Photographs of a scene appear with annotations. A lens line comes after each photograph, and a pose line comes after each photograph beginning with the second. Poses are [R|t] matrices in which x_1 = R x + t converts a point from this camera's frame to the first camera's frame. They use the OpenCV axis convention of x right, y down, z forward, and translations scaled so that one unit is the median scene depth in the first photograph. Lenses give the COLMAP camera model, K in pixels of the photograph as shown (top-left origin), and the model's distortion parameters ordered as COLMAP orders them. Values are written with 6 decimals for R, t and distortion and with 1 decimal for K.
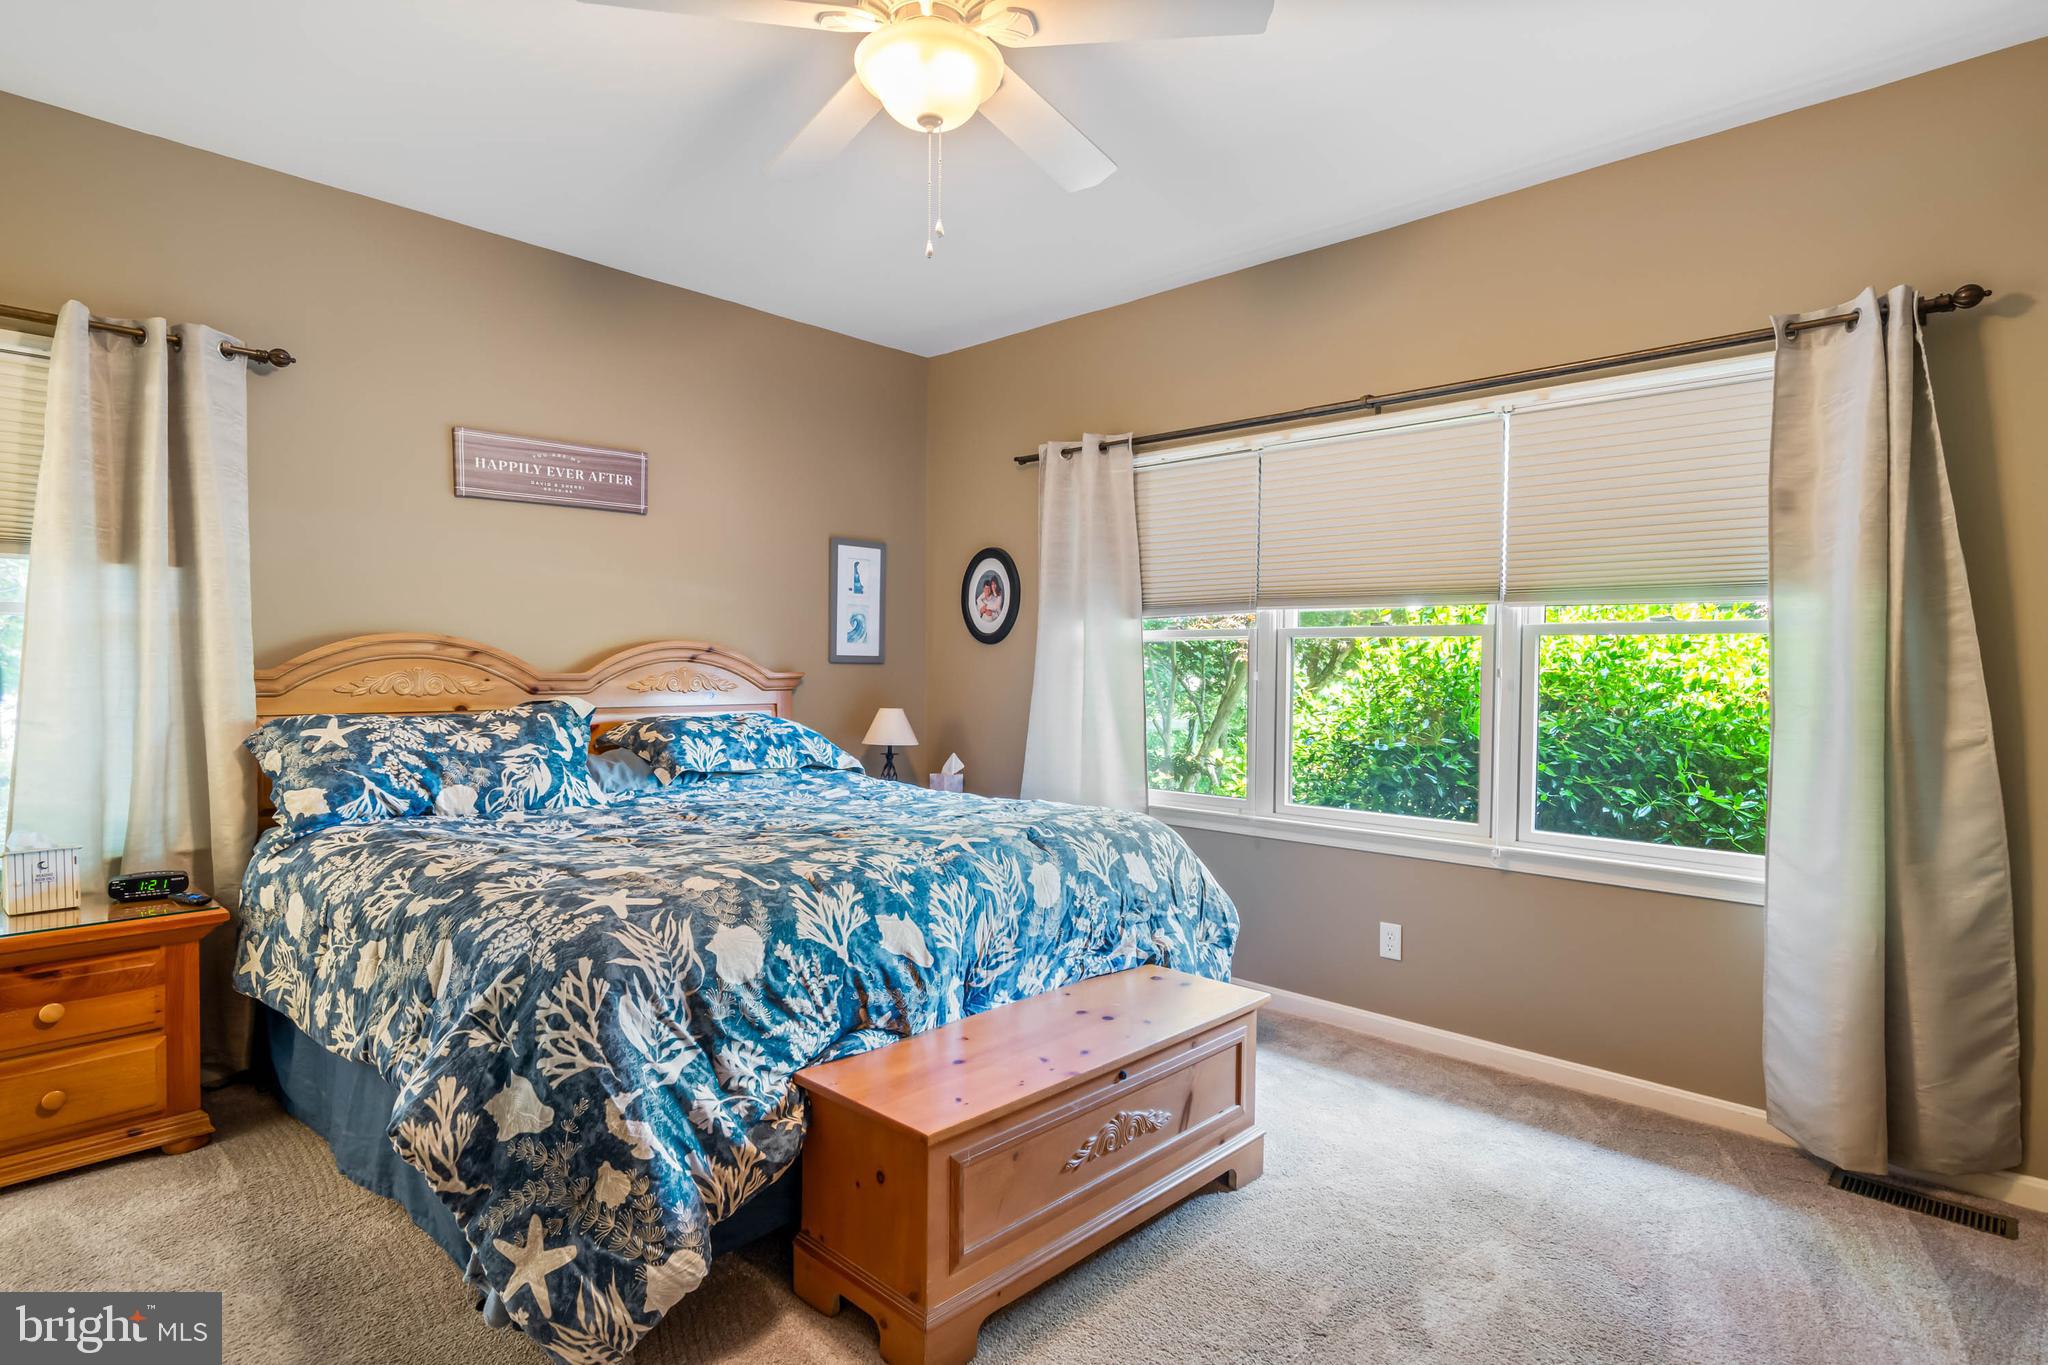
lens RADIAL K [[1080.9, 0, 1024.8], [0, 1080.9, 668.0], [0, 0, 1]] dist [0.000671, -0.000014]
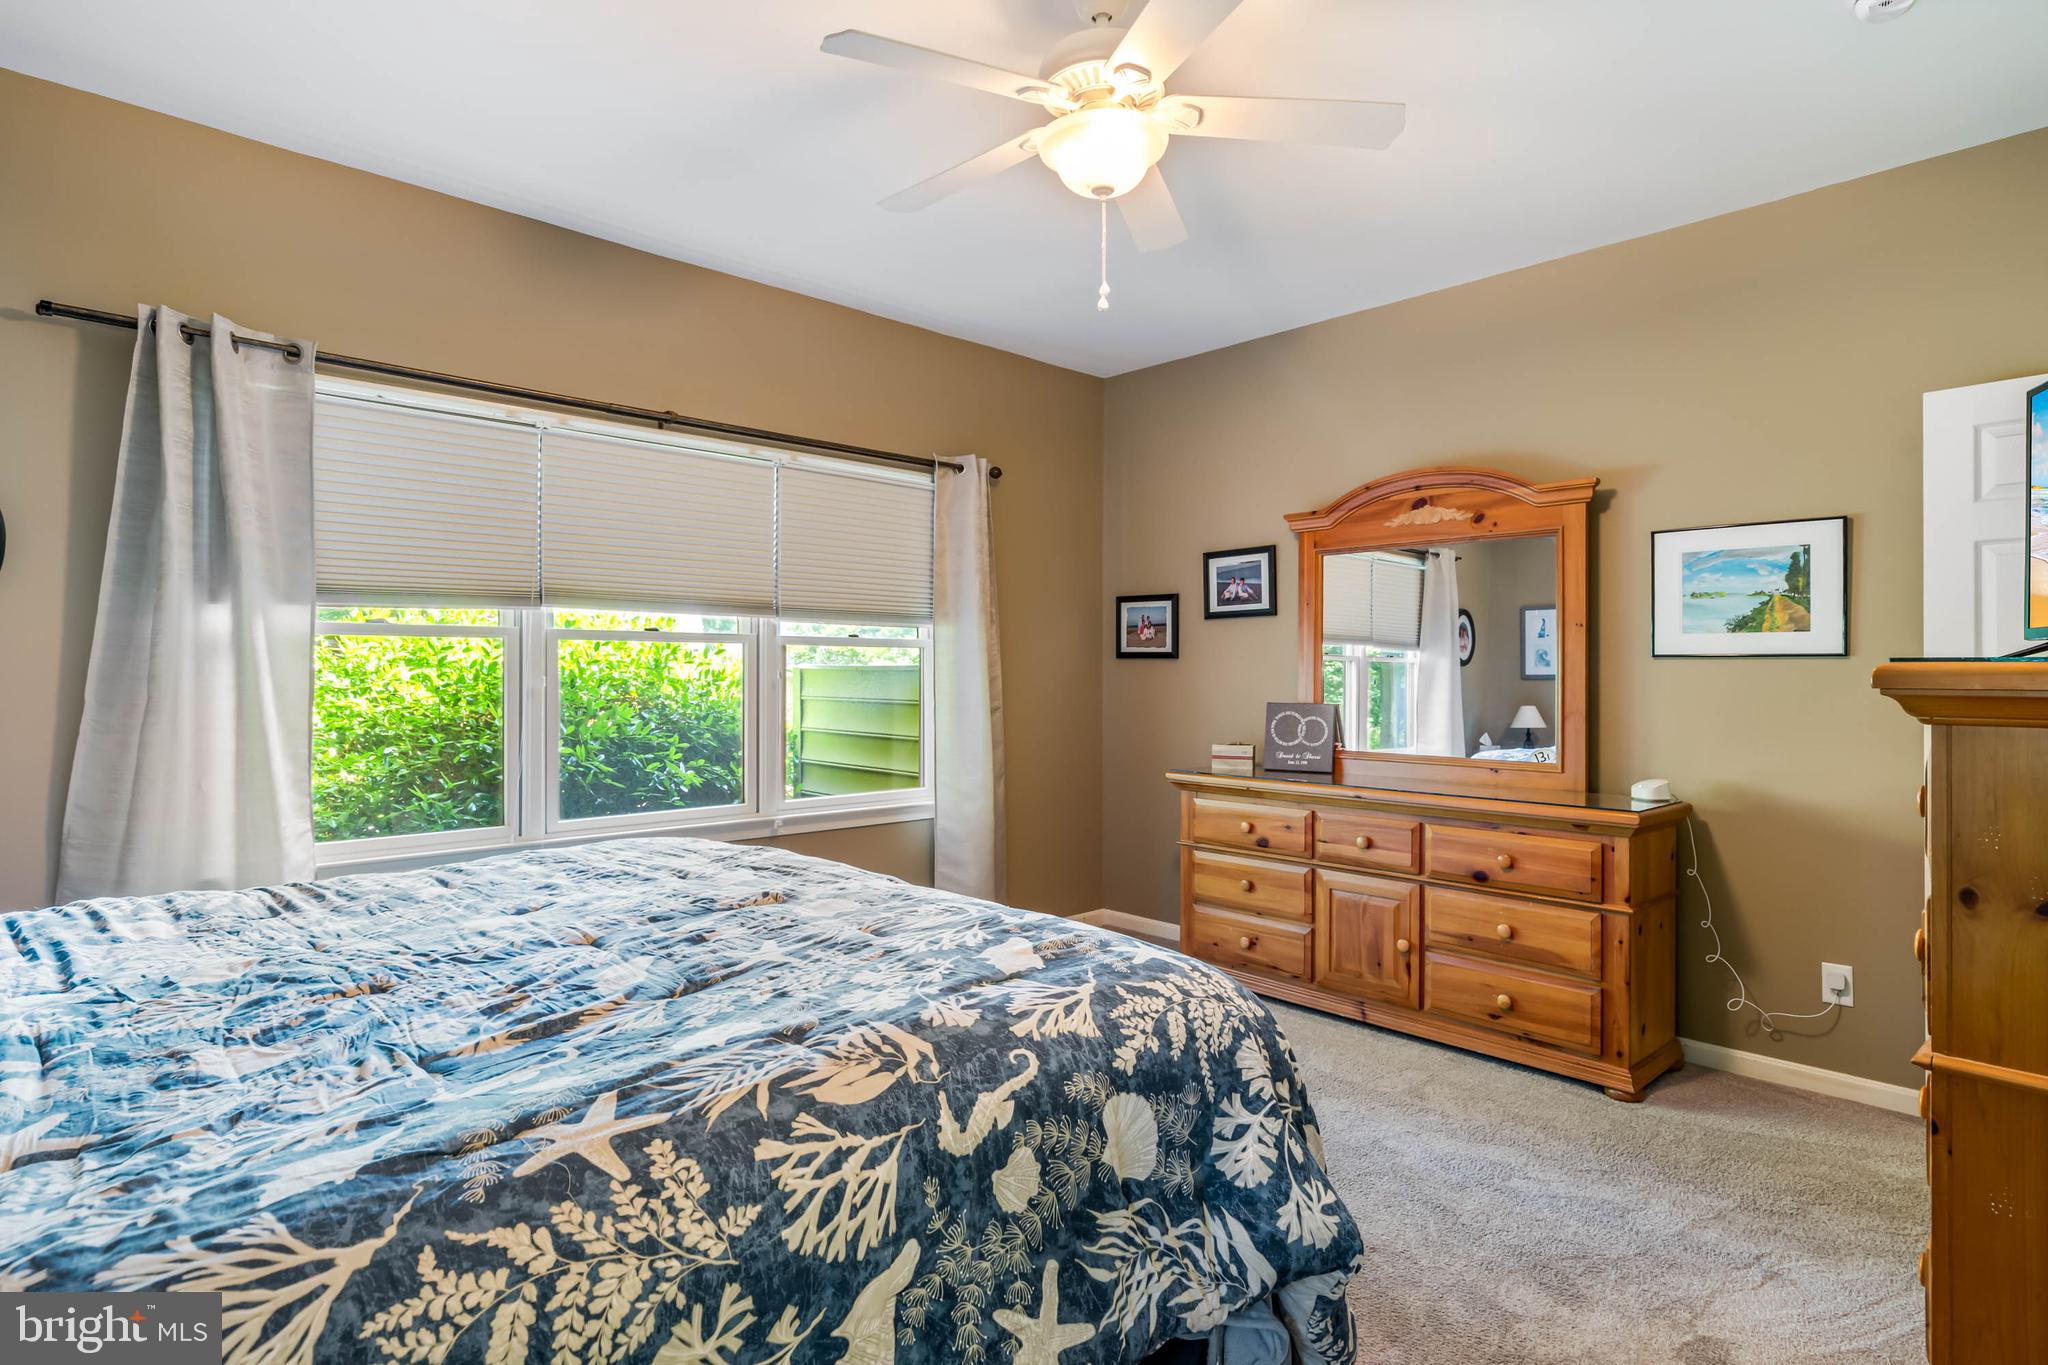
lens RADIAL K [[1073.4, 0, 1019.6], [0, 1073.4, 685.7], [0, 0, 1]] dist [0.000488, -0.000228]
pose [[0.047979, -0.021067, 0.998626, -0.935950], [-0.000331, 0.999777, 0.021107, -0.011847], [-0.998848, -0.001344, 0.047961, 0.806728]]
